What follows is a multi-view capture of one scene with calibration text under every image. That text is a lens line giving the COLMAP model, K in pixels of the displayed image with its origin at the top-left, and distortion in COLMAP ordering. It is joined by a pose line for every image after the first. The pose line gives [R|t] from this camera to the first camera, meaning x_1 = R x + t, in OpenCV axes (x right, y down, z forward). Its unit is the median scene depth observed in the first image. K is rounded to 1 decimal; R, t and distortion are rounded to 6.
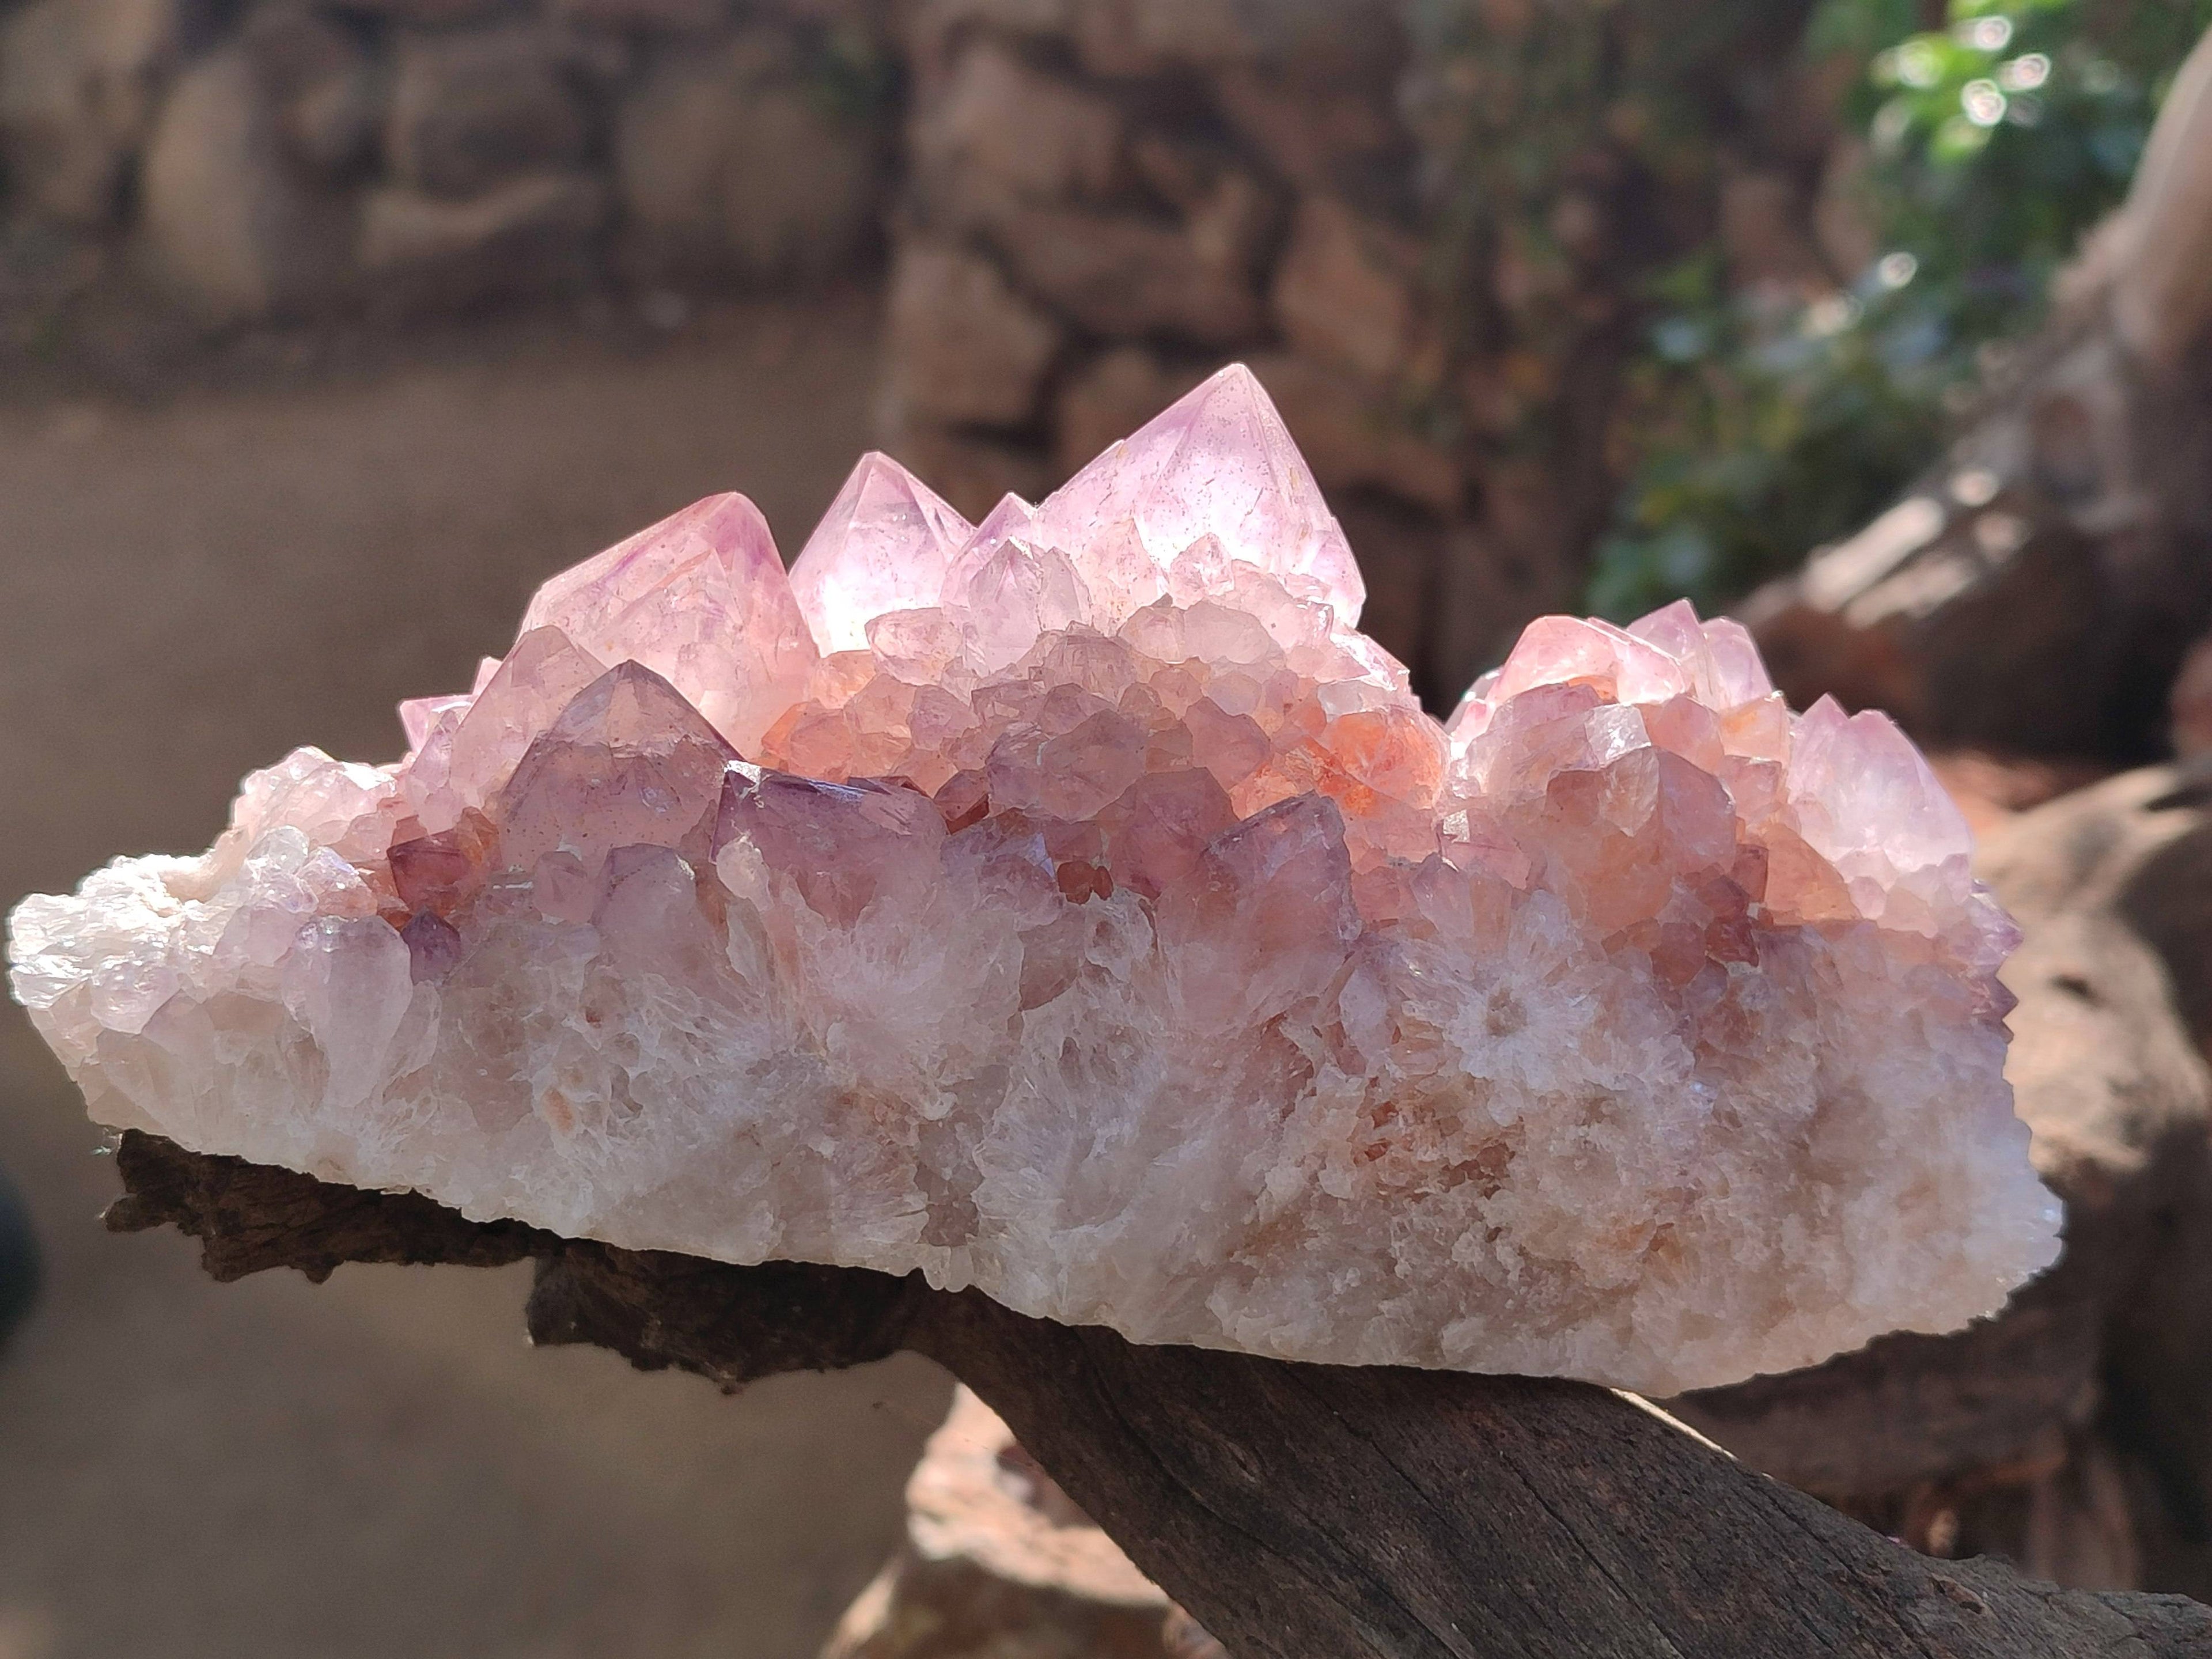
lens RADIAL K [[3474.6, 0, 1106.0], [0, 3474.6, 829.5], [0, 0, 1]] dist [0.278021, -2.253179]
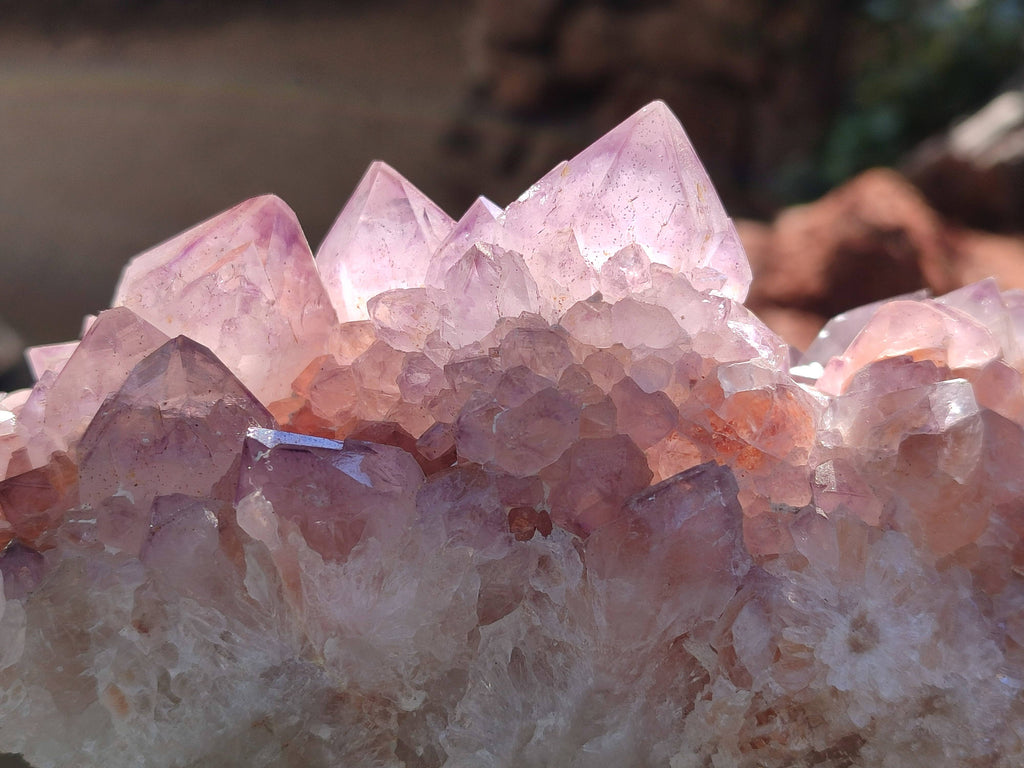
lens RADIAL K [[1608.5, 0, 512.0], [0, 1608.5, 384.0], [0, 0, 1]] dist [0.278021, -2.253179]
pose [[0.999036, 0.012524, -0.042083, 0.011334], [-0.008306, 0.995056, 0.098965, -0.092991], [0.043115, -0.098520, 0.994201, 0.418558]]
